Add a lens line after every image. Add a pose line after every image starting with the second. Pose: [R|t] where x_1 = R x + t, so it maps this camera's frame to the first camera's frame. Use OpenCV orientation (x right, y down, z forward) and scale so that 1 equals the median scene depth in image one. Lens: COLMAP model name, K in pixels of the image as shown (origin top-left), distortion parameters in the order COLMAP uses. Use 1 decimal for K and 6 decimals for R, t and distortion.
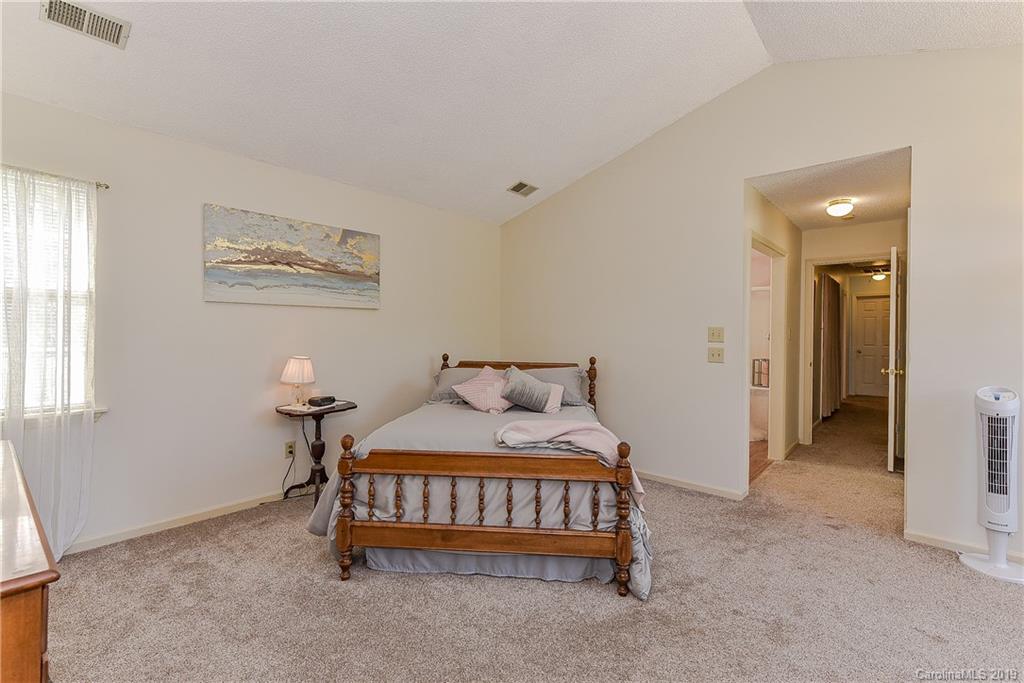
lens RADIAL K [[452.7, 0, 517.2], [0, 452.7, 336.6], [0, 0, 1]] dist [0.001973, -0.001160]
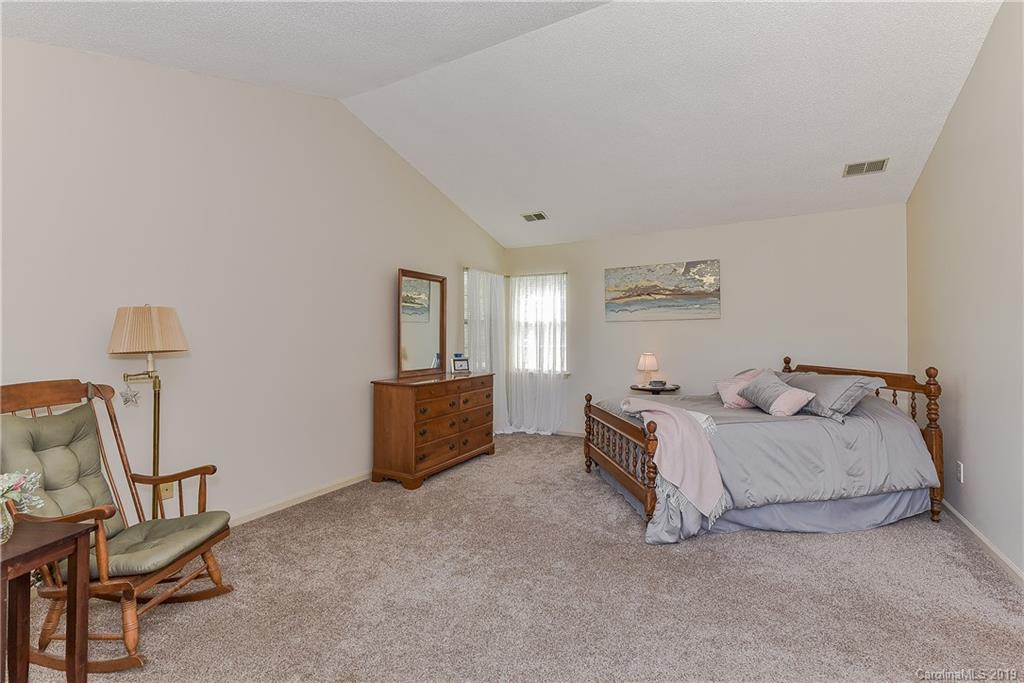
lens RADIAL K [[452.7, 0, 517.2], [0, 452.7, 336.6], [0, 0, 1]] dist [0.001973, -0.001160]
pose [[0.192445, -0.012726, -0.981225, 0.910598], [-0.001816, 0.999910, -0.013325, 0.007912], [0.981306, 0.004346, 0.192405, 0.244038]]
